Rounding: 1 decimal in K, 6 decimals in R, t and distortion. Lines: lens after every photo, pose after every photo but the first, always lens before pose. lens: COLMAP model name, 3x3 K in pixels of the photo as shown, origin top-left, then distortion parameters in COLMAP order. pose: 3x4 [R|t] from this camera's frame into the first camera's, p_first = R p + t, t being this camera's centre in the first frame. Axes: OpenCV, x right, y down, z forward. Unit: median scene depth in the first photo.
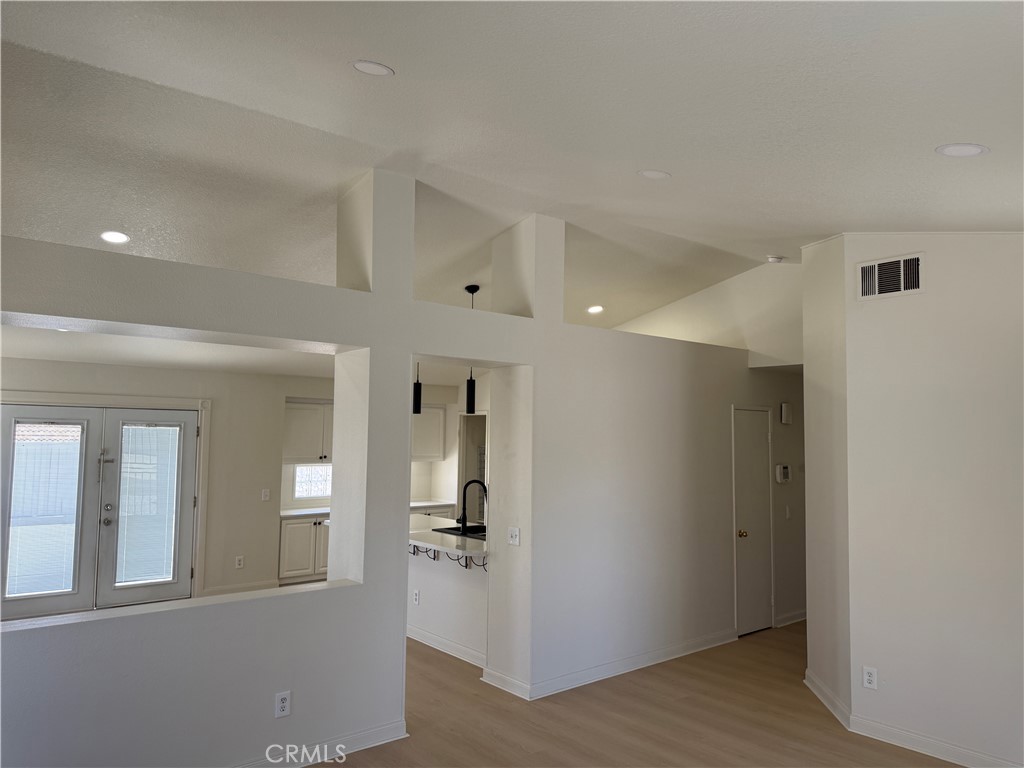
lens RADIAL K [[724.2, 0, 511.8], [0, 724.2, 389.2], [0, 0, 1]] dist [0.068531, -0.093959]
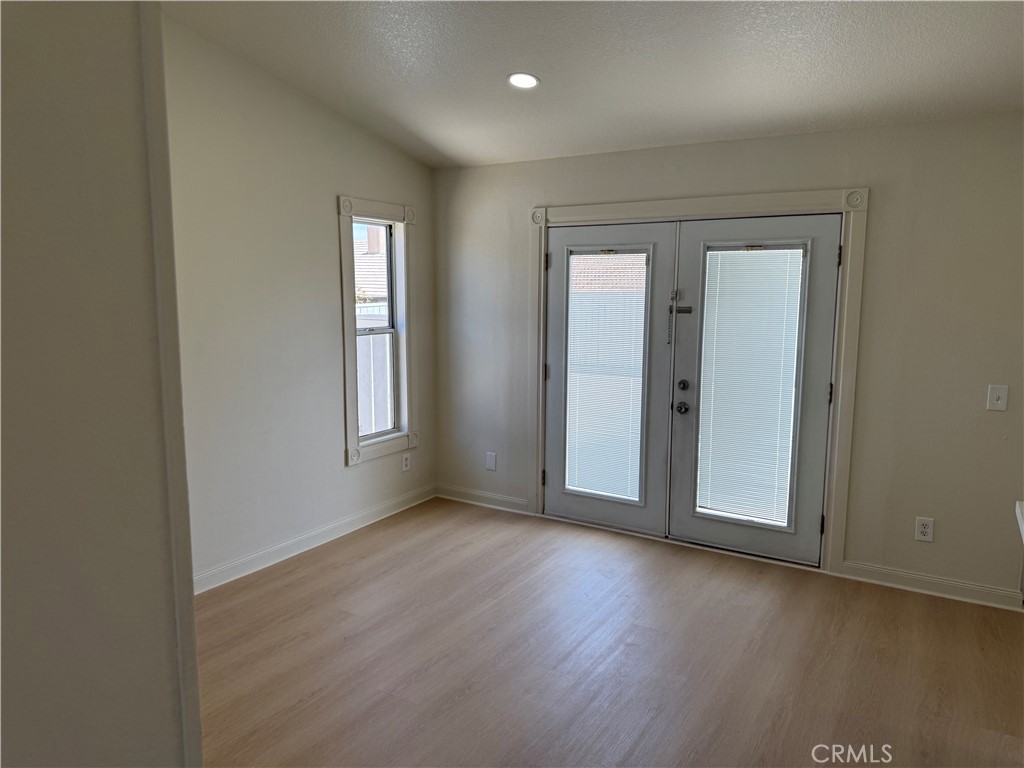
lens RADIAL K [[724.2, 0, 511.8], [0, 724.2, 389.2], [0, 0, 1]] dist [0.068531, -0.093959]
pose [[0.721385, 0.096422, -0.685788, -0.234589], [0.064307, 0.976655, 0.204963, 0.029415], [0.689542, -0.191958, 0.698344, 0.471416]]
